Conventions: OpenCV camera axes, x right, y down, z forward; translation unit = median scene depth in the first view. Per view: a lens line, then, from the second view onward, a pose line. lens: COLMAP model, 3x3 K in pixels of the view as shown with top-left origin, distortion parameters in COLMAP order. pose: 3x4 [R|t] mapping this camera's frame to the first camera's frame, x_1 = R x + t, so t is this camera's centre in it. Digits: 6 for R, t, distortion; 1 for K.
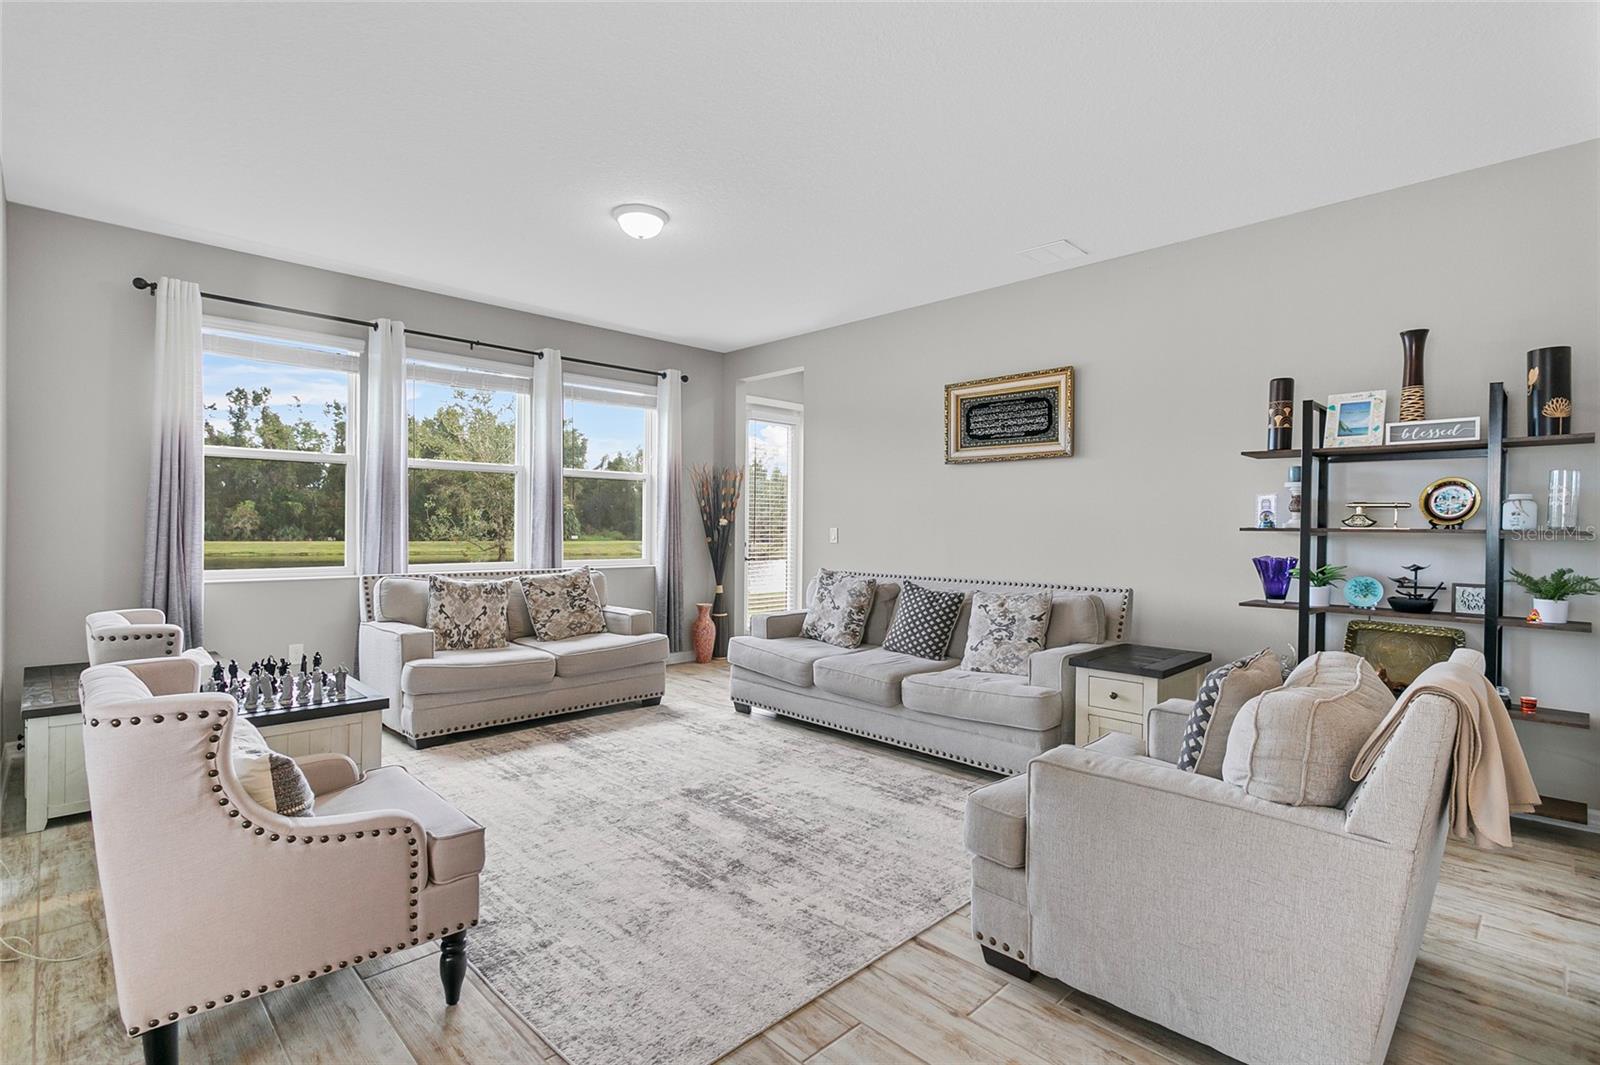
lens RADIAL K [[763.4, 0, 804.6], [0, 763.4, 530.4], [0, 0, 1]] dist [0.009426, 0.000309]
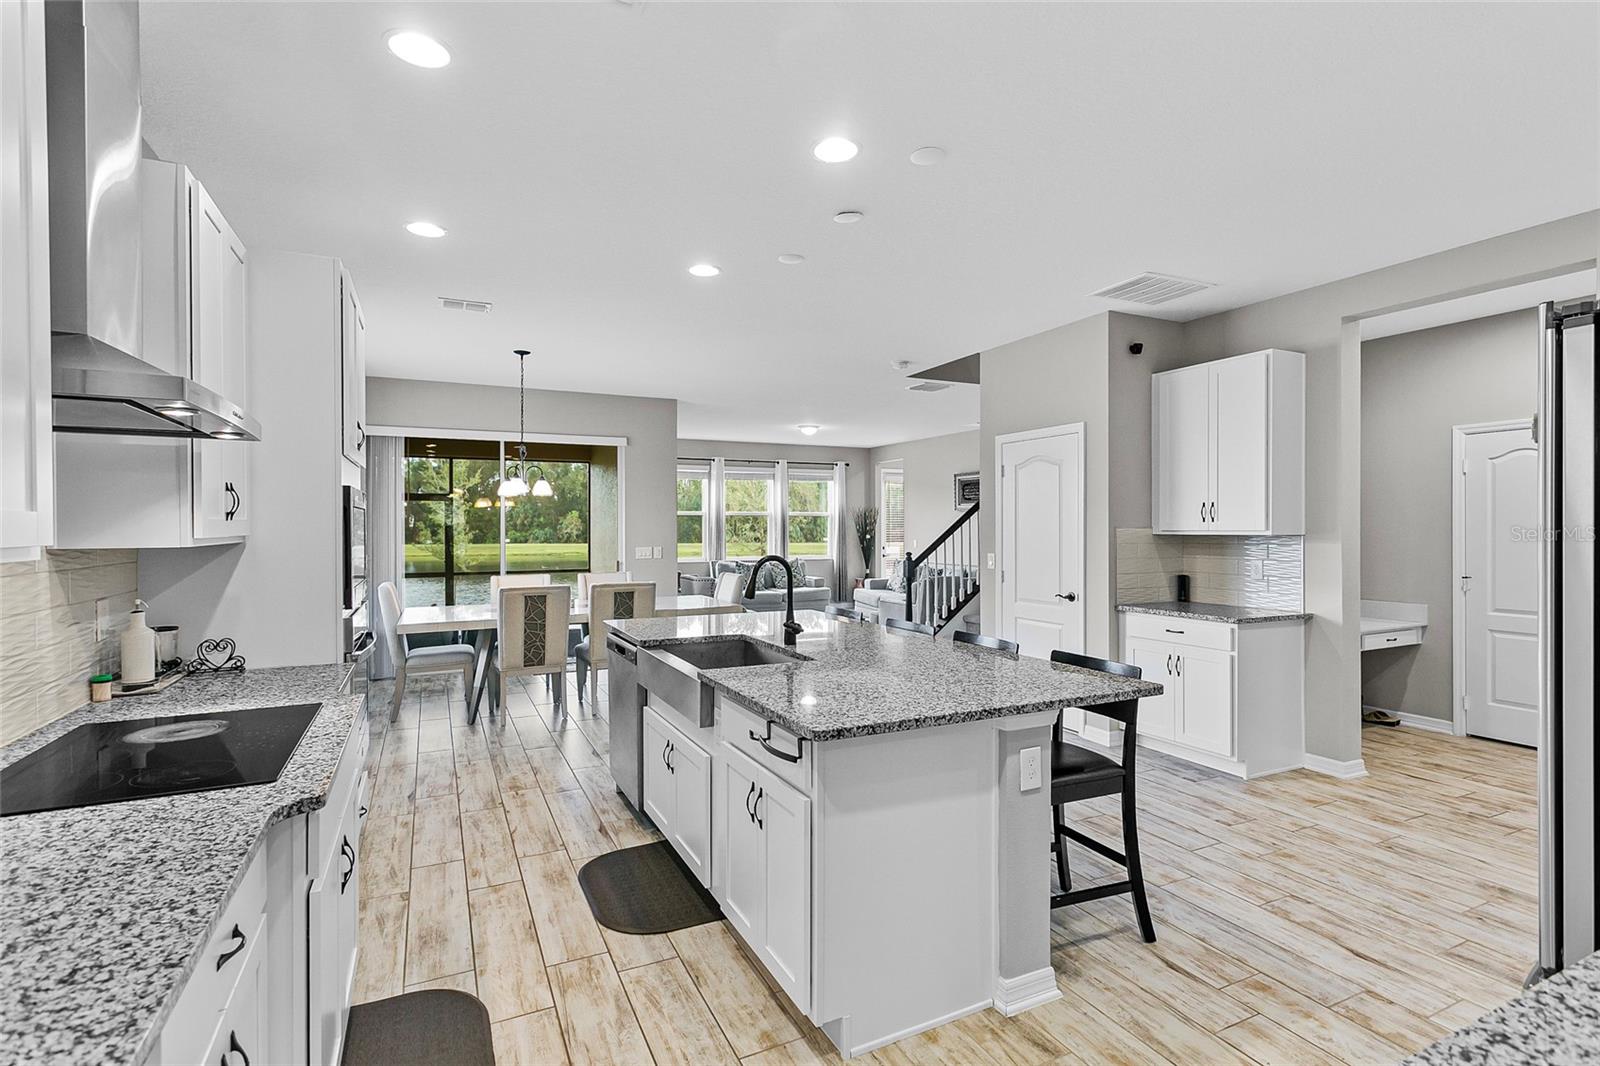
lens RADIAL K [[763.4, 0, 804.6], [0, 763.4, 530.9], [0, 0, 1]] dist [0.009426, 0.000309]
pose [[0.948766, -0.003241, -0.315962, 0.674541], [0.002329, 0.999992, -0.003265, -0.036744], [0.315970, 0.002362, 0.948766, -1.702819]]
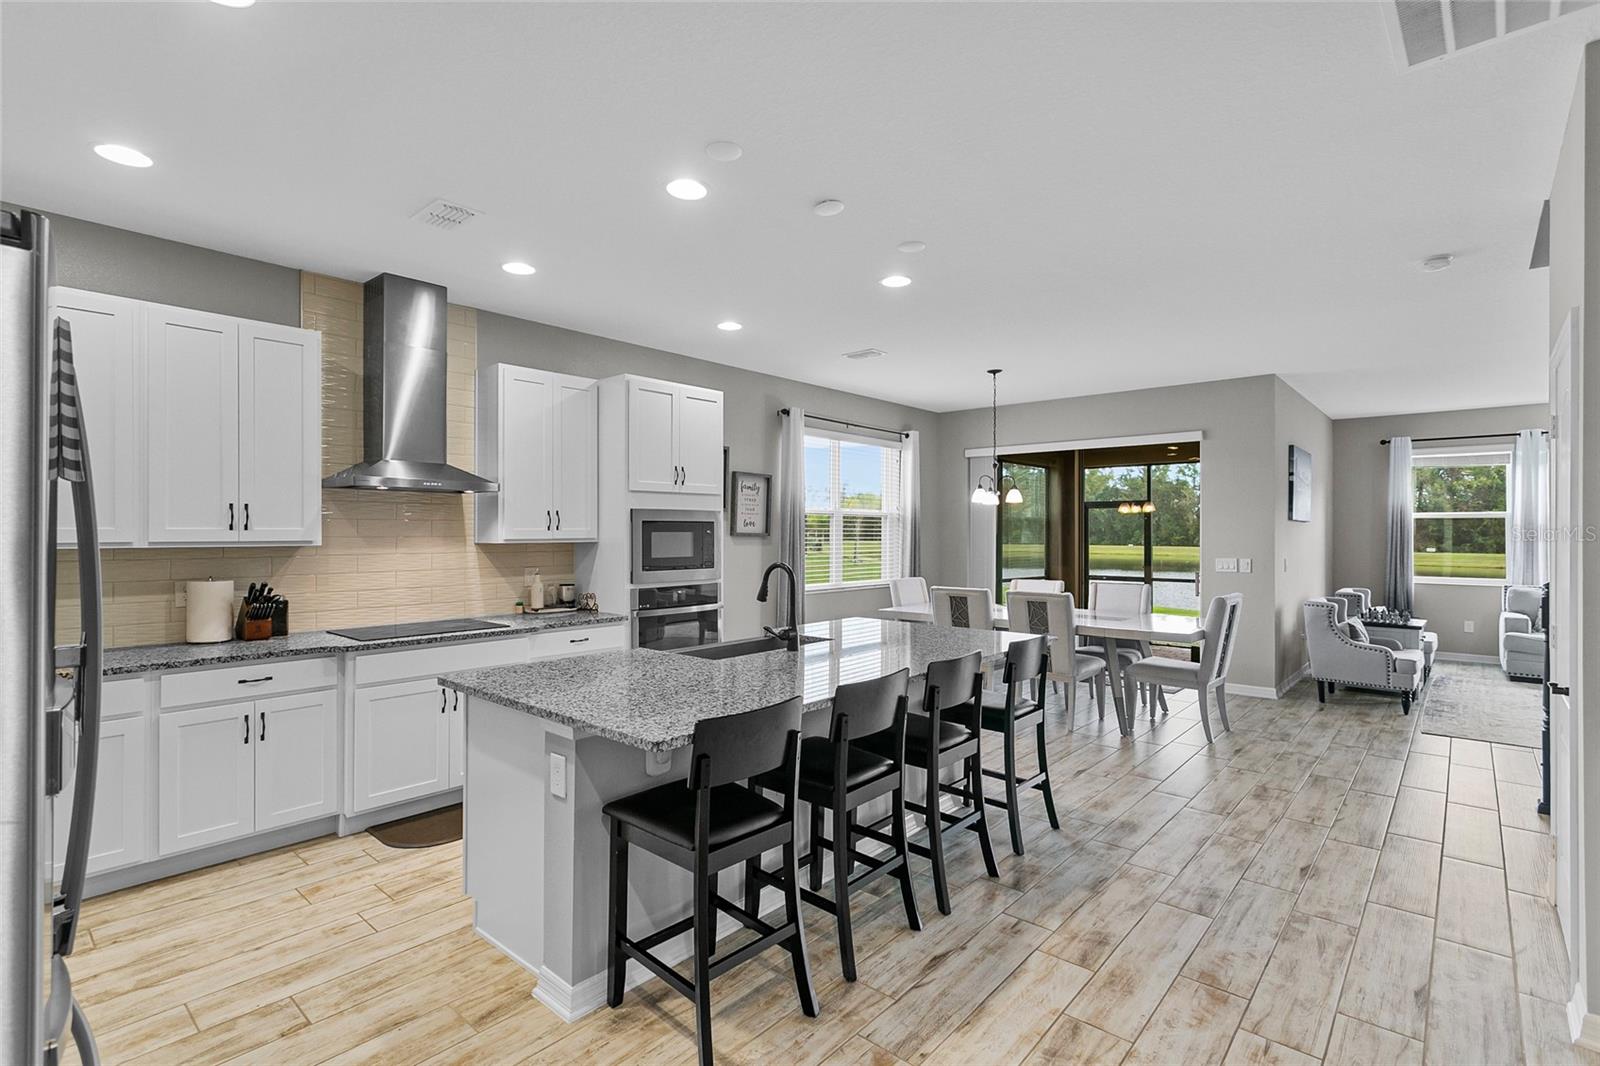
lens RADIAL K [[755.0, 0, 809.1], [0, 755.0, 537.9], [0, 0, 1]] dist [0.003457, 0.000307]
pose [[0.079466, 0.007215, -0.996812, 1.293360], [-0.010696, 0.999922, 0.006385, -0.048871], [0.996780, 0.010154, 0.079537, -0.893386]]
